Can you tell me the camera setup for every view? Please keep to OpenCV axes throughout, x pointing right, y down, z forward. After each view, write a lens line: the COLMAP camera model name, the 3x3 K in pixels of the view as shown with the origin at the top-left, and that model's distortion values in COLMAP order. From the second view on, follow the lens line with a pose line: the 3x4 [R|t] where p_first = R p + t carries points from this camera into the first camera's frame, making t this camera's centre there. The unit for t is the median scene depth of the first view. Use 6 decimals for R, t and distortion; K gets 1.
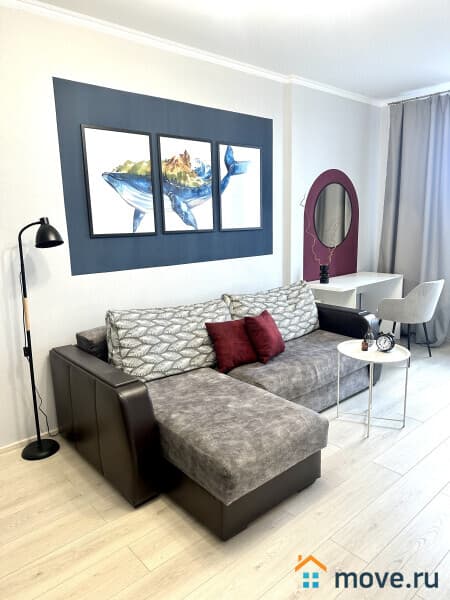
lens RADIAL K [[420.9, 0, 225.0], [0, 420.9, 300.0], [0, 0, 1]] dist [0.165614, -0.279885]
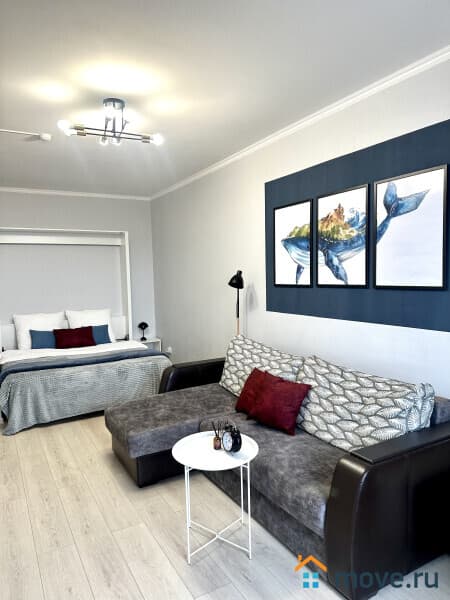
lens RADIAL K [[420.9, 0, 225.0], [0, 420.9, 300.0], [0, 0, 1]] dist [0.165614, -0.279885]
pose [[-0.201374, 0.086263, -0.975709, 0.931296], [-0.160588, 0.979729, 0.119762, -0.211822], [0.966261, 0.180804, -0.183439, 0.970538]]
